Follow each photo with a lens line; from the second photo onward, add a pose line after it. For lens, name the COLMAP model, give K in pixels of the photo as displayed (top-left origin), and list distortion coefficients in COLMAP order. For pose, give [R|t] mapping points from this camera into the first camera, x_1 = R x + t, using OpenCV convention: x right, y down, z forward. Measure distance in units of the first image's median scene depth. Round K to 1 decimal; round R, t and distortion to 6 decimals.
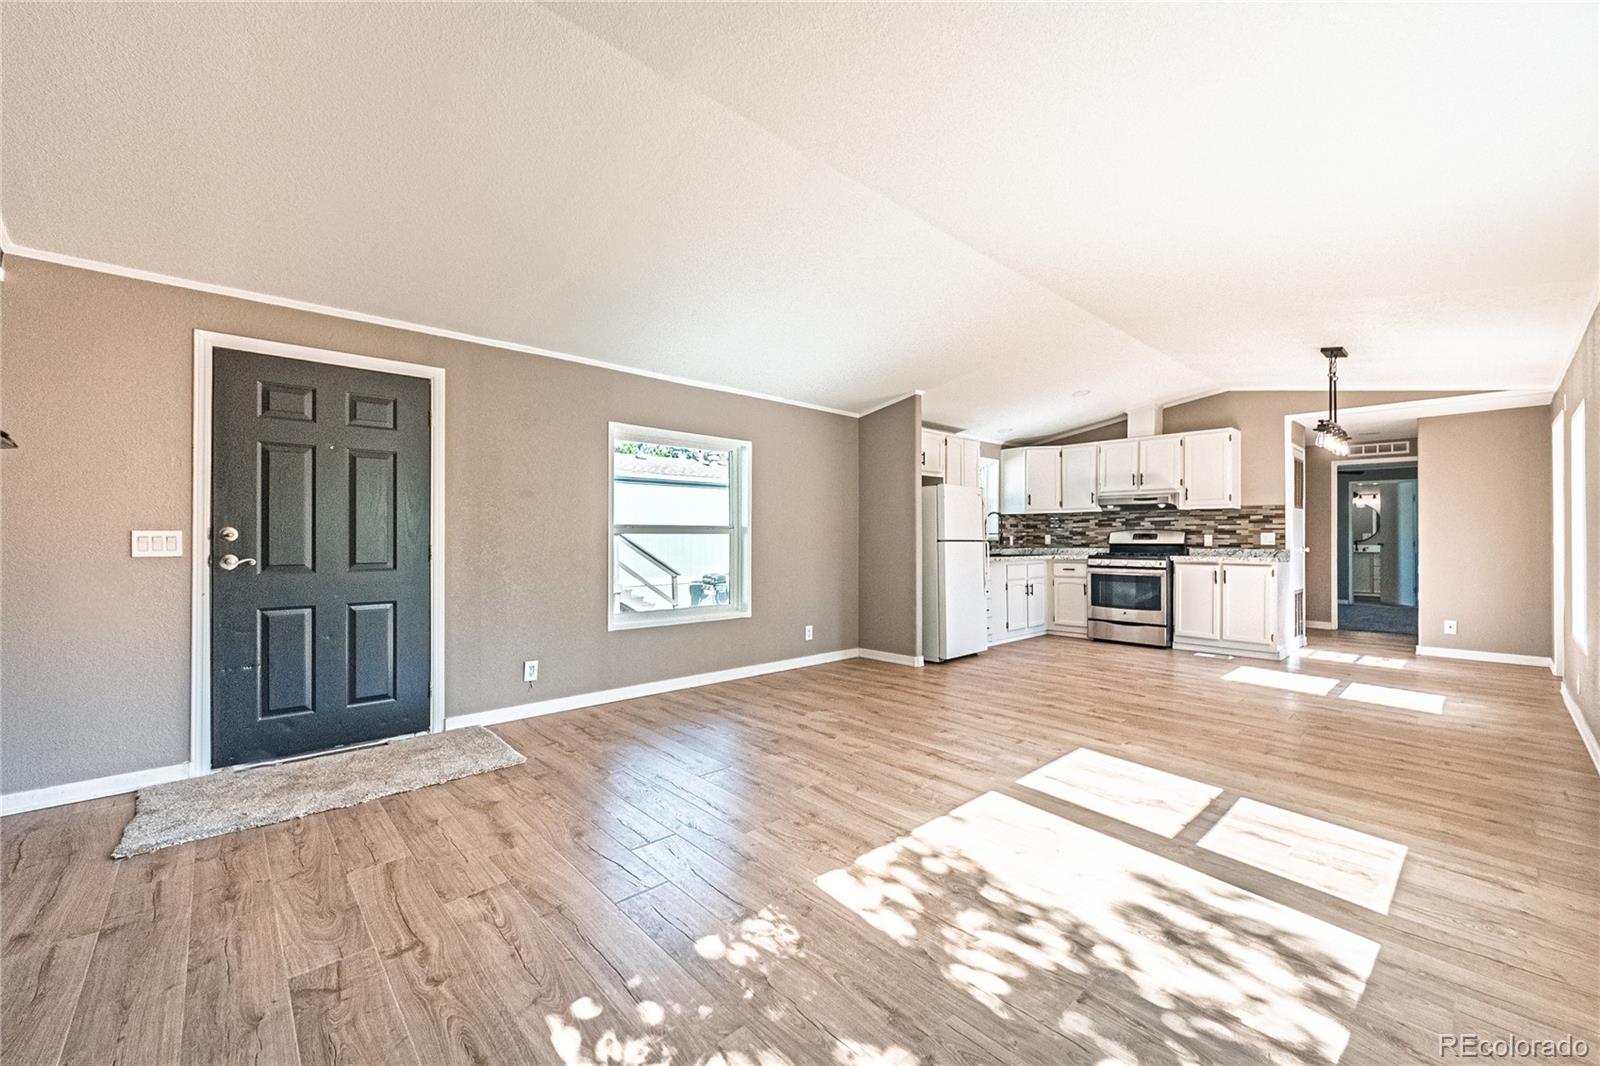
lens RADIAL K [[634.3, 0, 795.8], [0, 634.3, 539.3], [0, 0, 1]] dist [0.005707, -0.002855]
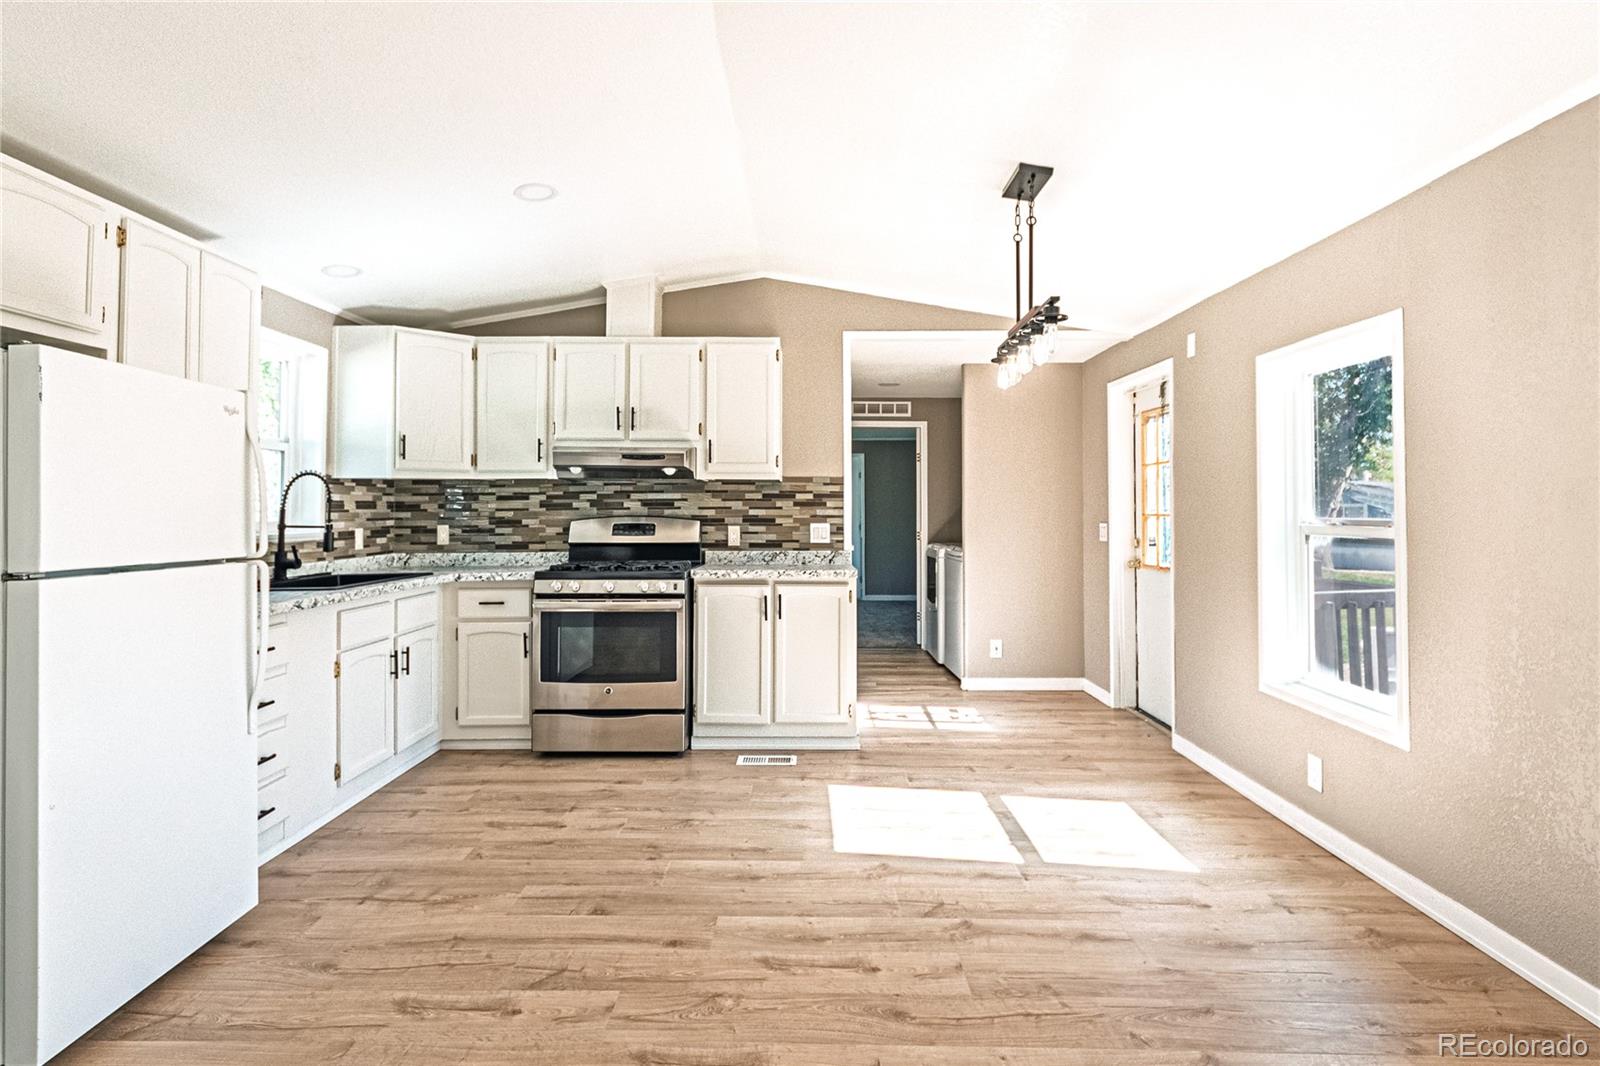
lens RADIAL K [[782.5, 0, 803.5], [0, 782.5, 494.5], [0, 0, 1]] dist [0.004499, -0.003391]
pose [[0.680327, 0.017018, 0.732711, 0.187613], [0.001371, 0.999699, -0.024492, -0.018636], [-0.732907, 0.017668, 0.680099, 0.501943]]
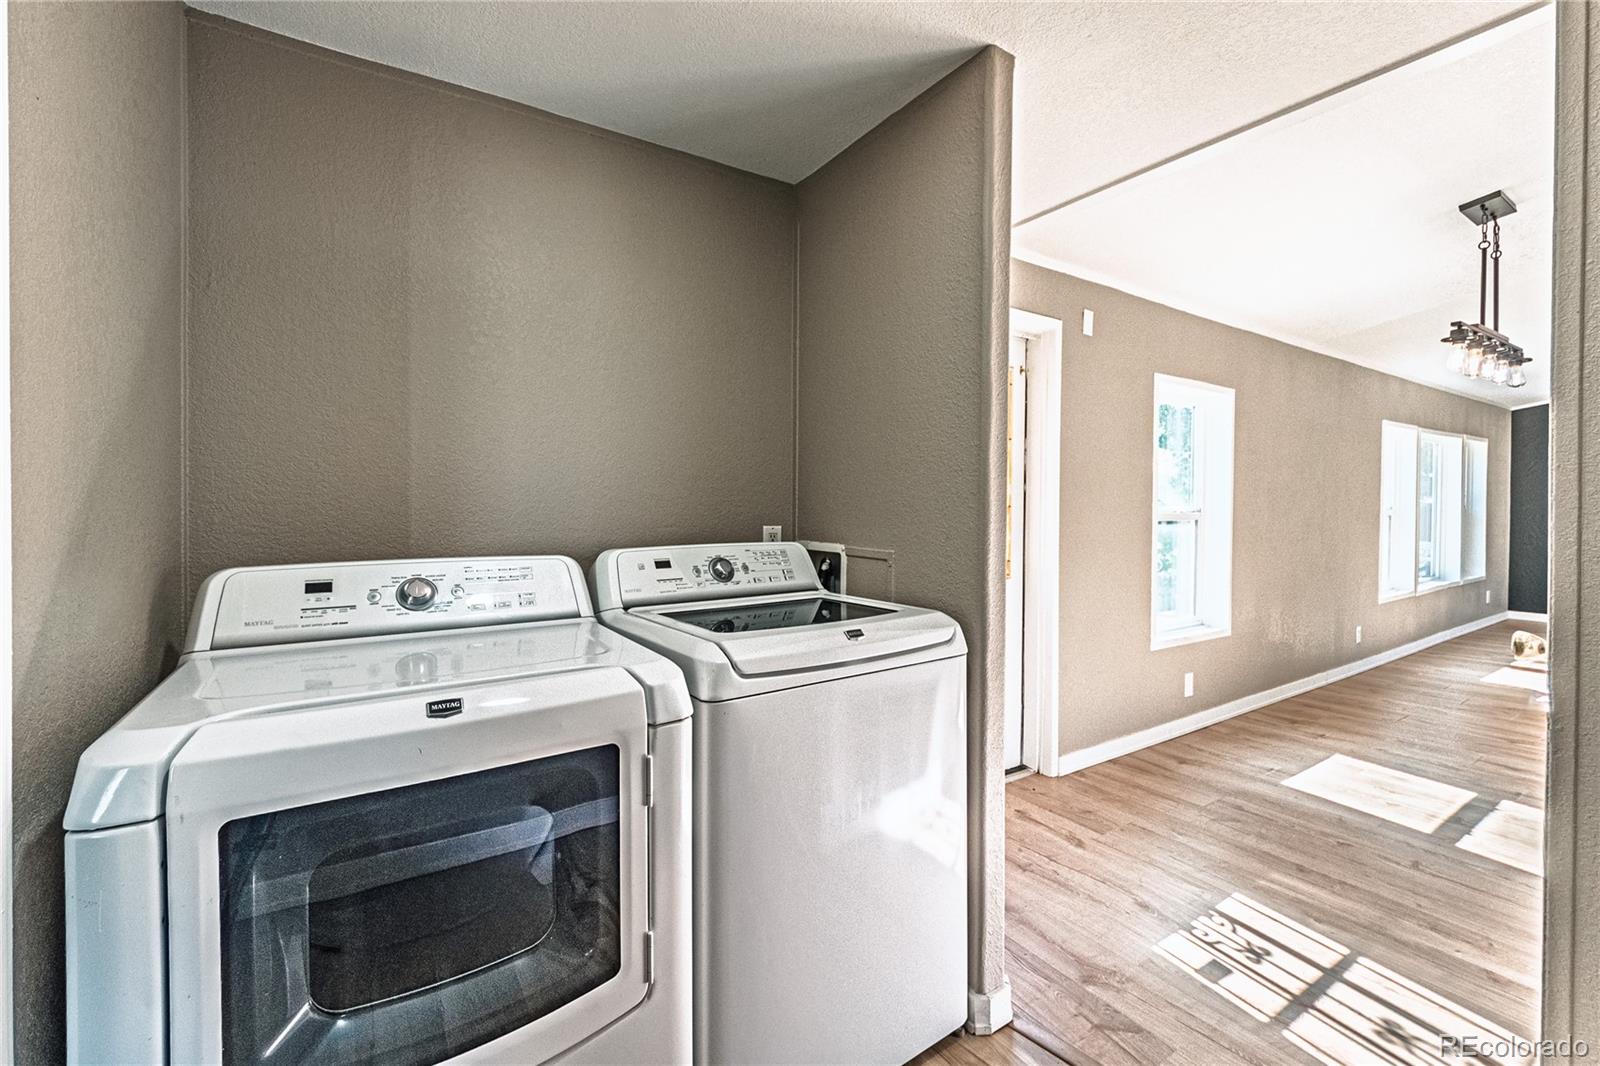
lens RADIAL K [[682.9, 0, 794.3], [0, 682.9, 516.5], [0, 0, 1]] dist [0.016546, -0.000227]
pose [[-0.988009, -0.005674, 0.154294, 0.985785], [-0.001225, 0.999581, 0.028912, -0.025538], [-0.154394, 0.028376, -0.987602, 1.232545]]
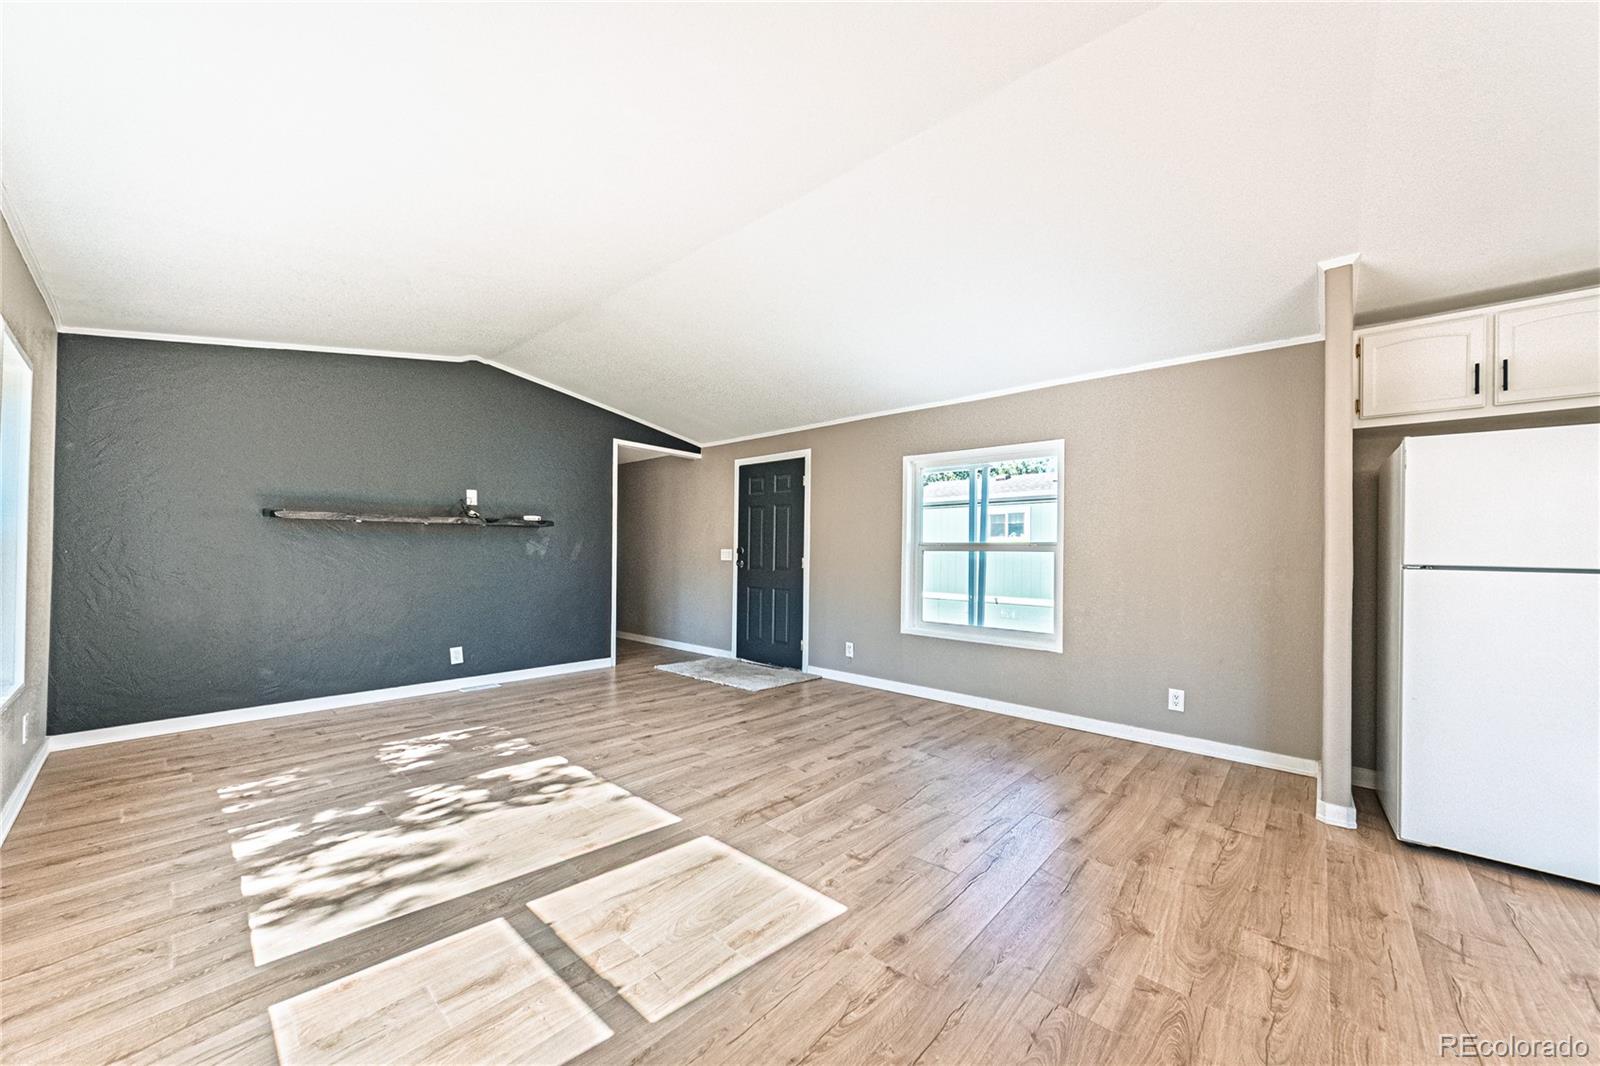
lens RADIAL K [[589.4, 0, 811.5], [0, 589.4, 545.7], [0, 0, 1]] dist [-0.003214, -0.000025]
pose [[0.106388, -0.013327, -0.994235, 0.521153], [-0.017649, 0.999727, -0.015289, 0.001059], [0.994168, 0.019174, 0.106124, 0.474865]]
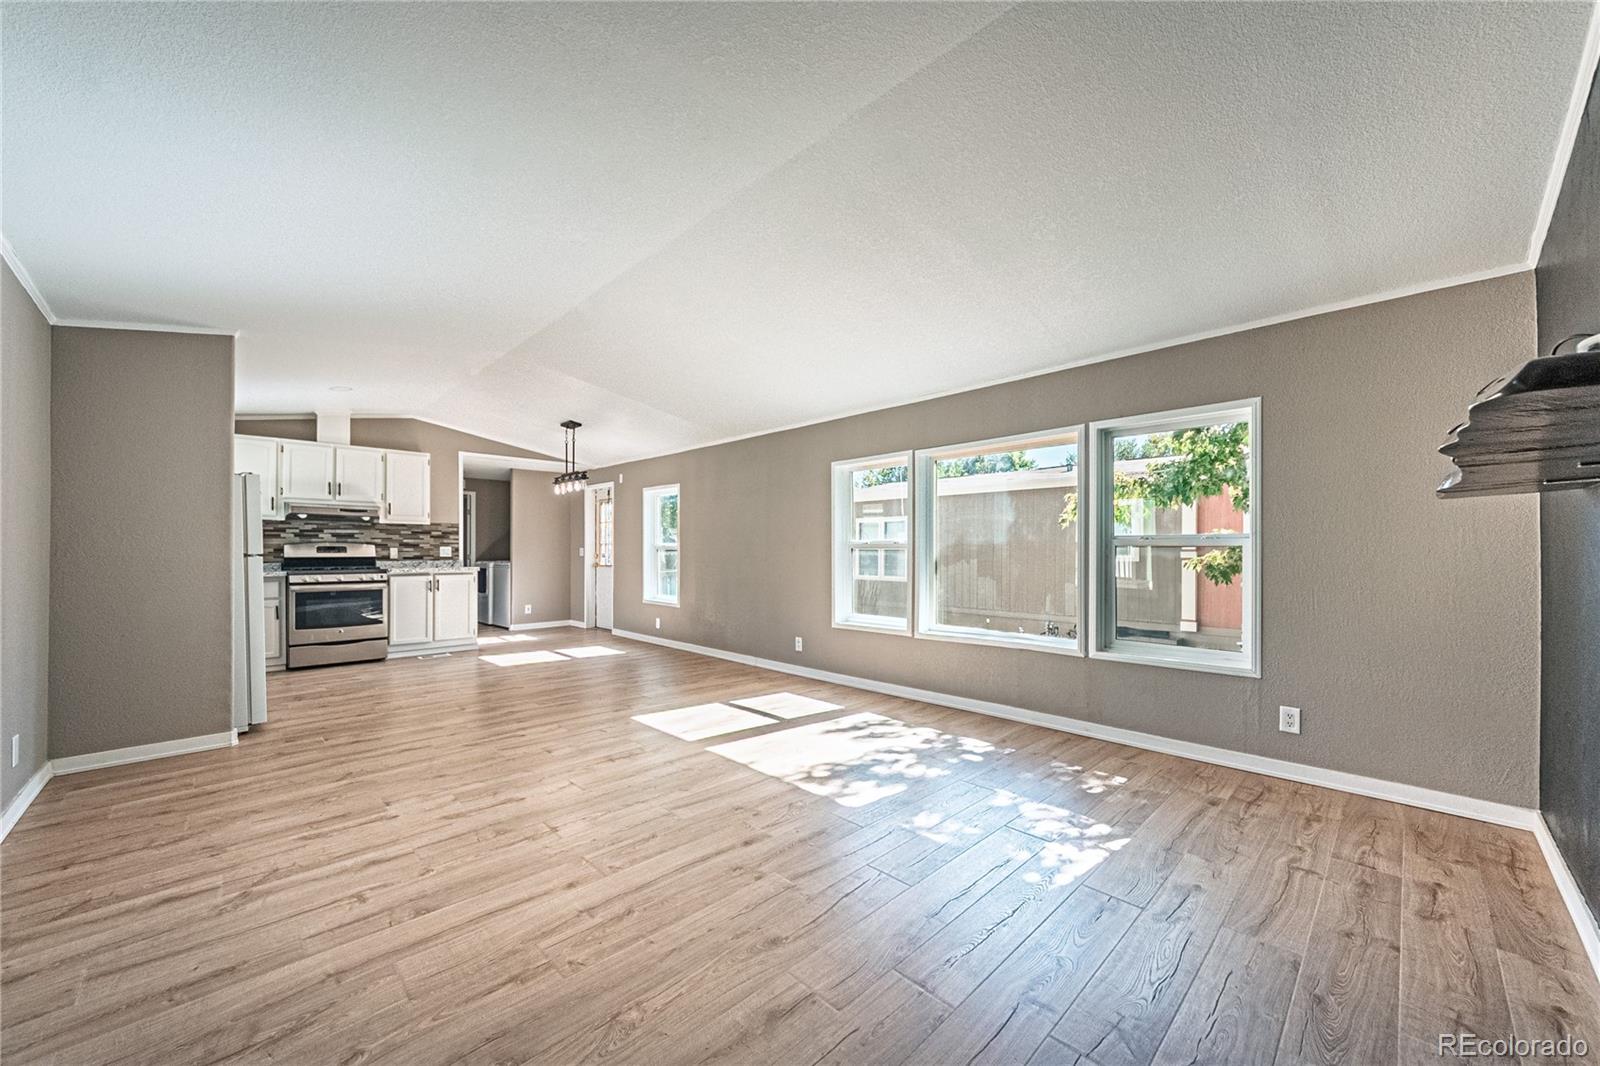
lens RADIAL K [[589.4, 0, 801.7], [0, 589.4, 546.1], [0, 0, 1]] dist [-0.003214, -0.000025]
pose [[-0.035415, 0.007640, 0.999343, -0.379796], [0.005315, 0.999958, -0.007456, 0.000828], [-0.999359, 0.005047, -0.035454, 0.366923]]
